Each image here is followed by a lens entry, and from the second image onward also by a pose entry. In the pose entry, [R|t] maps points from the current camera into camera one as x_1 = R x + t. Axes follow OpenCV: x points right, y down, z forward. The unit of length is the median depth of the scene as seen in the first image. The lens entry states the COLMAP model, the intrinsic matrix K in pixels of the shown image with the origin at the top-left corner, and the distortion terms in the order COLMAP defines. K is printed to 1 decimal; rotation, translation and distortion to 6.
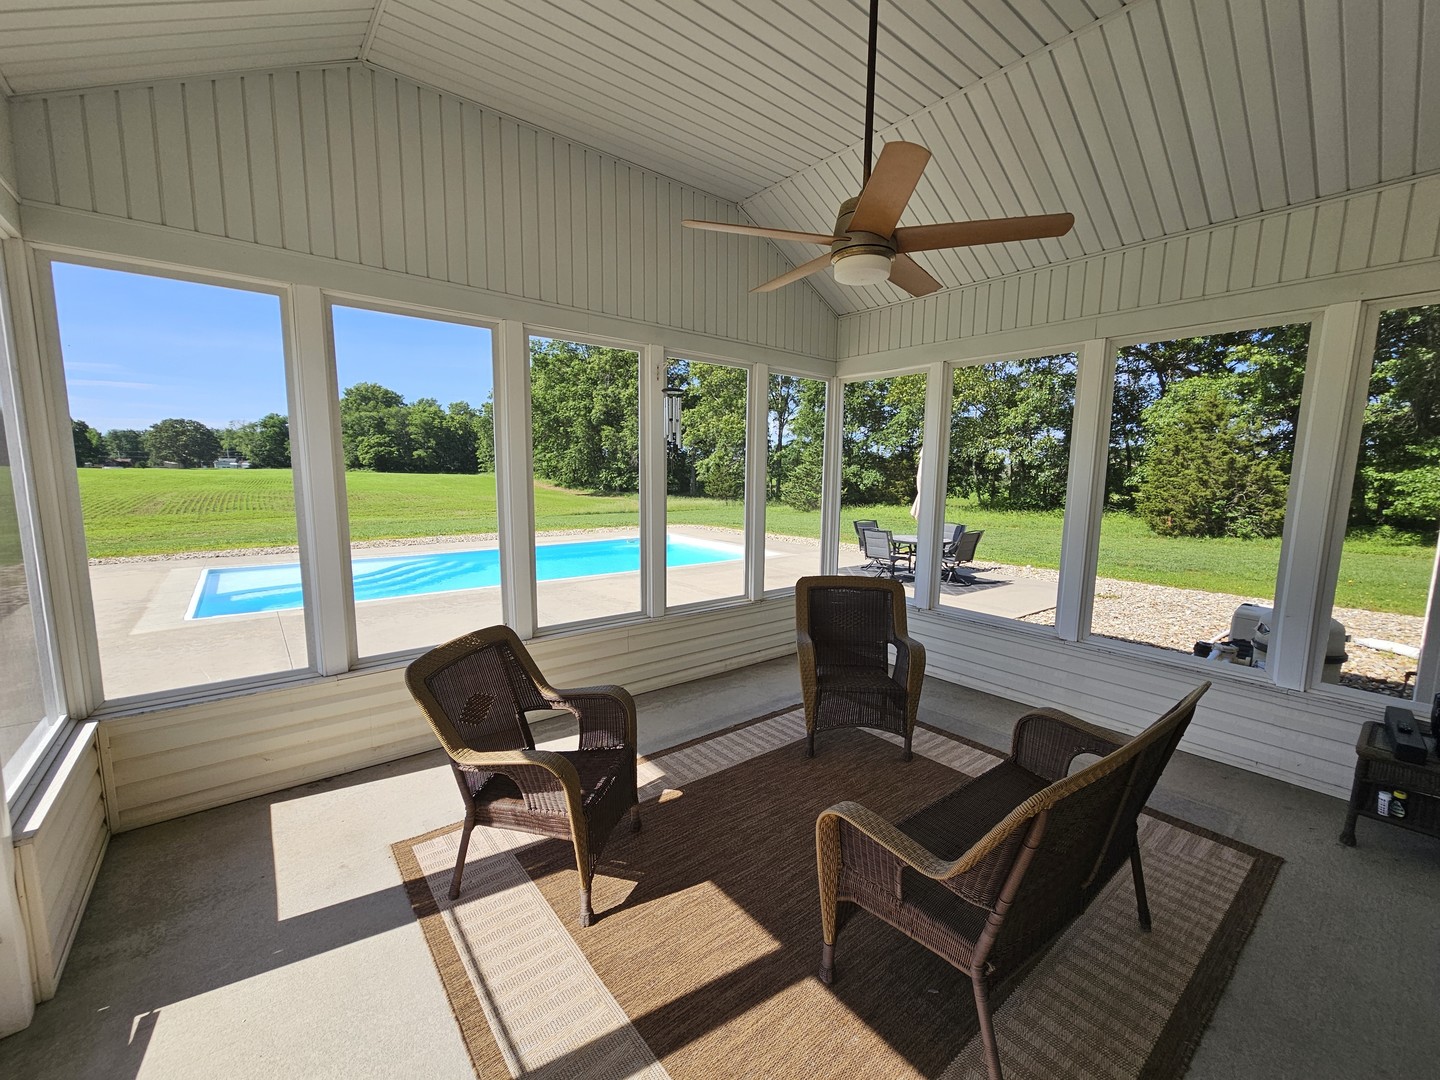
lens RADIAL K [[589.3, 0, 724.7], [0, 589.3, 541.6], [0, 0, 1]] dist [0.003427, -0.000473]
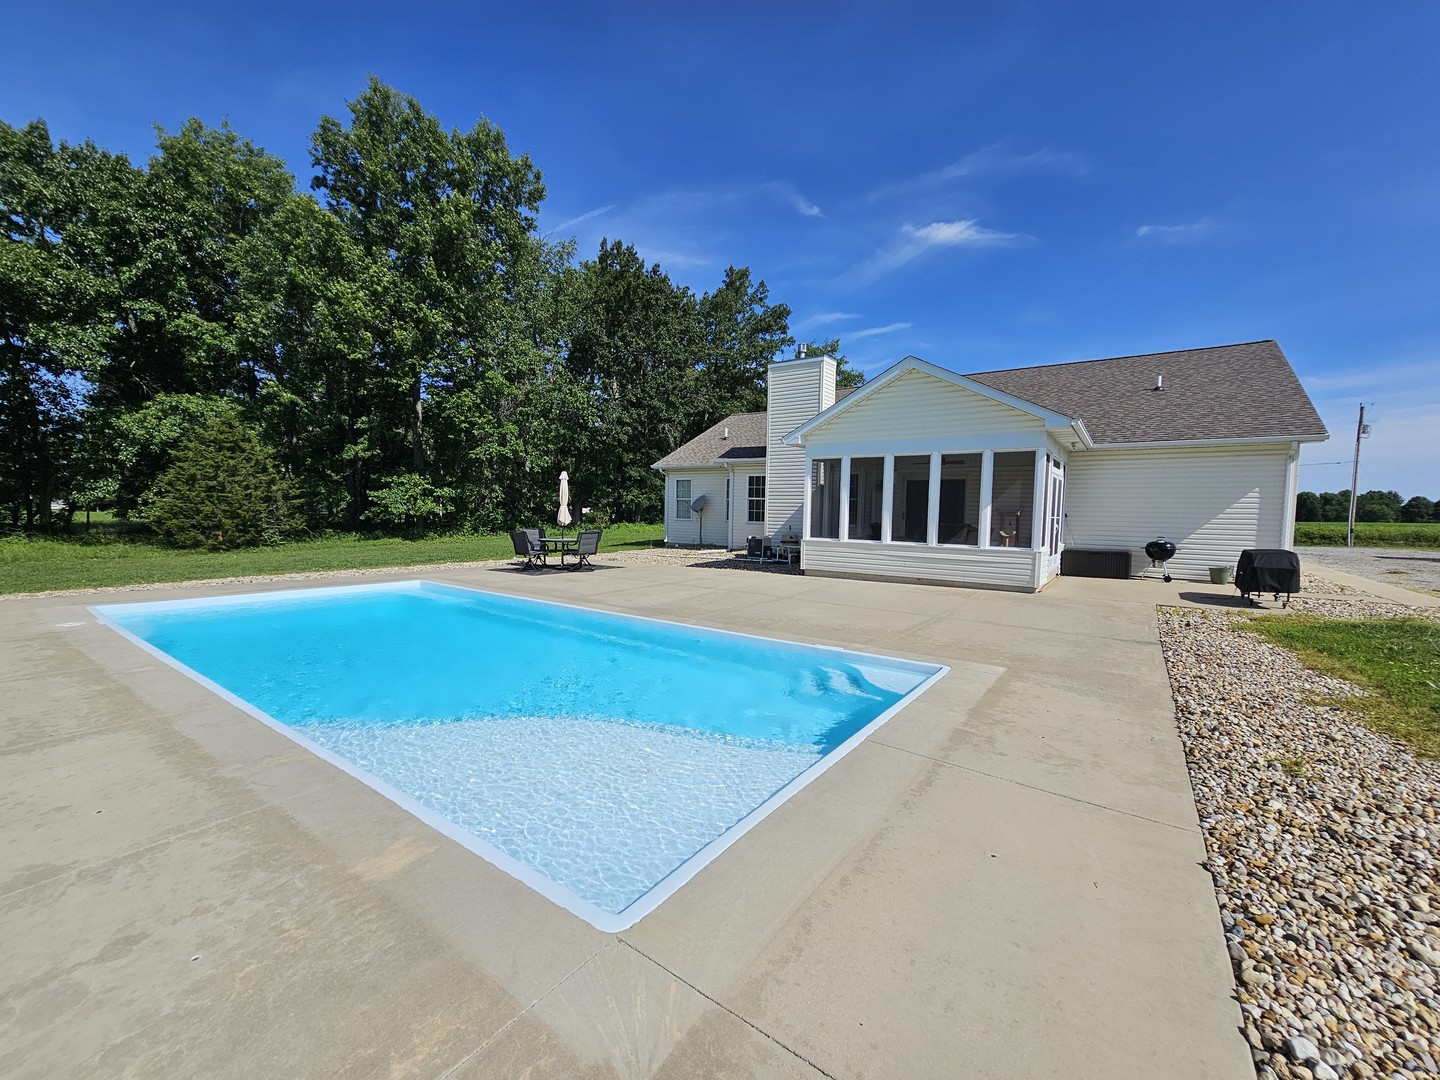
lens RADIAL K [[589.3, 0, 726.0], [0, 589.3, 539.4], [0, 0, 1]] dist [0.003427, -0.000473]
pose [[-0.272478, -0.052105, 0.960750, -0.909958], [0.106944, 0.990705, 0.084060, -0.042560], [-0.956200, 0.125651, -0.264373, 0.878834]]
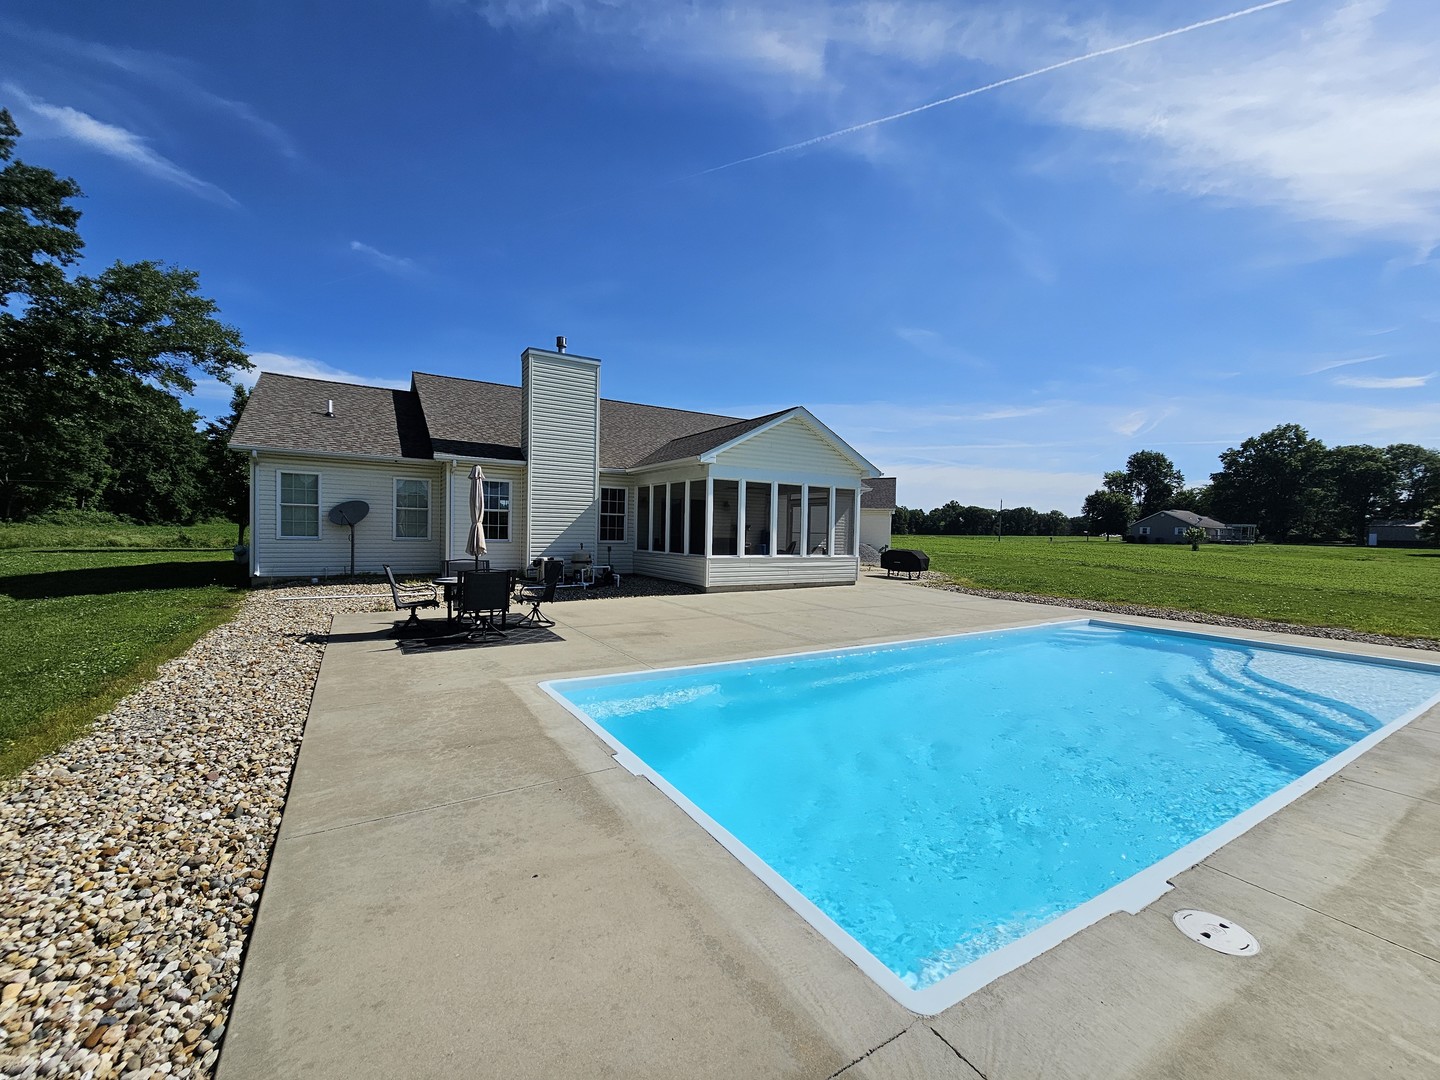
lens RADIAL K [[589.3, 0, 723.8], [0, 589.3, 542.9], [0, 0, 1]] dist [0.003427, -0.000473]
pose [[-0.990352, -0.023645, 0.136541, -0.127800], [-0.002694, 0.988435, 0.151623, -0.125376], [-0.138547, 0.149793, -0.978962, 1.489222]]
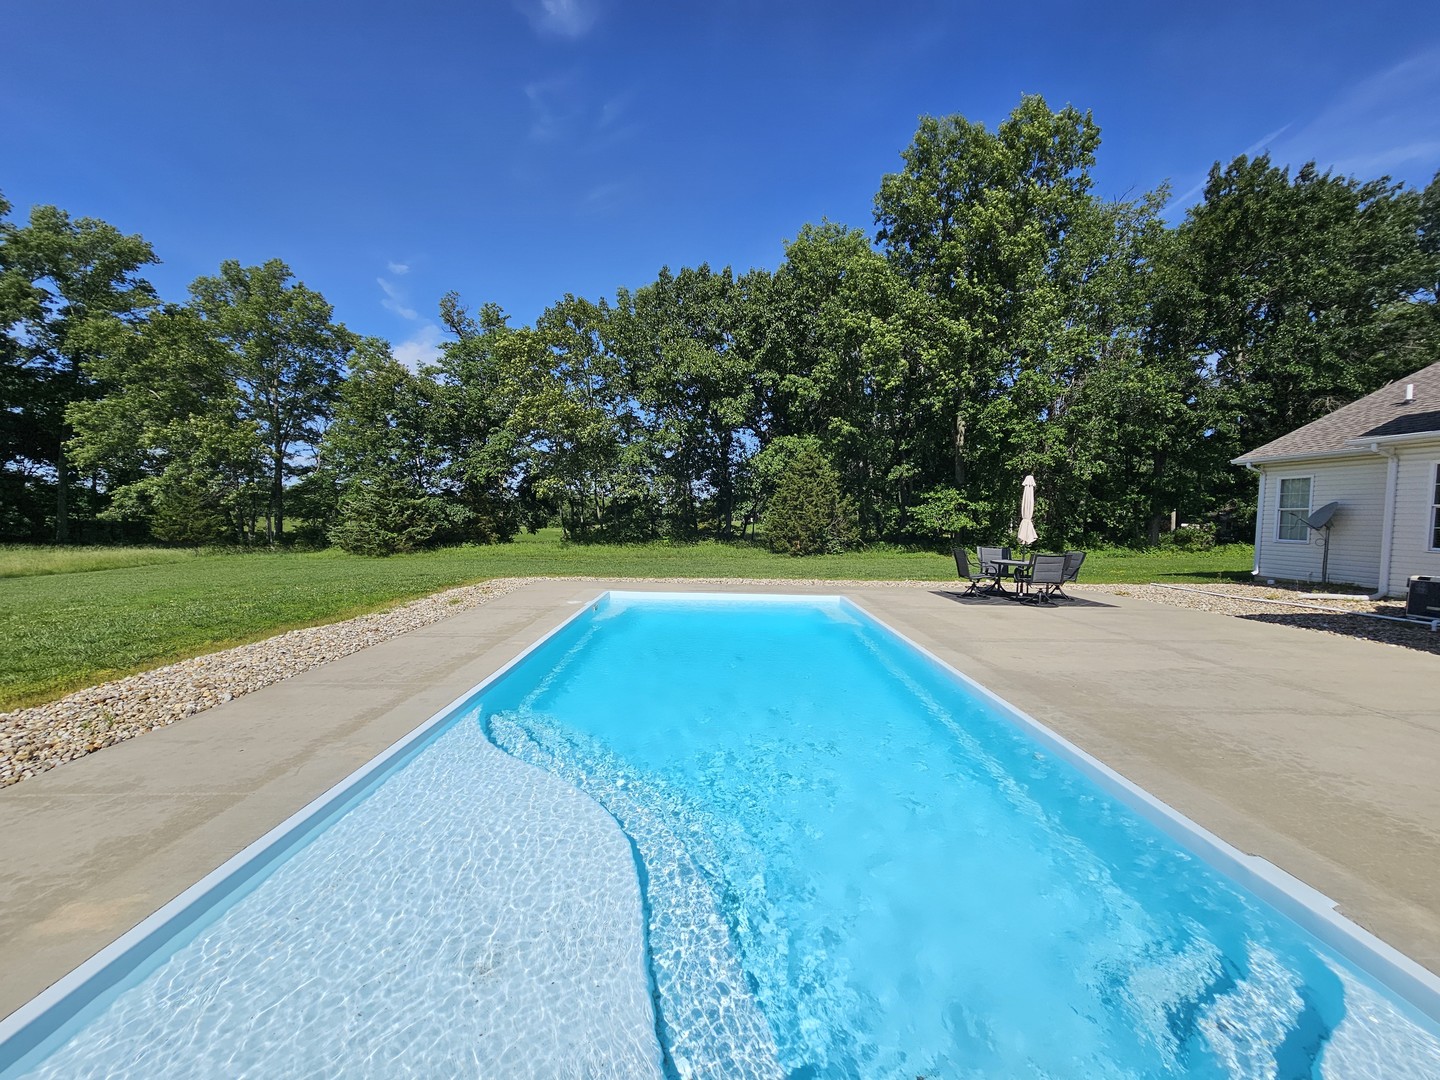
lens RADIAL K [[589.3, 0, 721.3], [0, 589.3, 542.9], [0, 0, 1]] dist [0.003427, -0.000473]
pose [[0.611213, -0.026049, 0.791037, -0.726424], [0.085508, 0.995782, -0.033278, -0.019868], [-0.786834, 0.087980, 0.610862, 0.696379]]
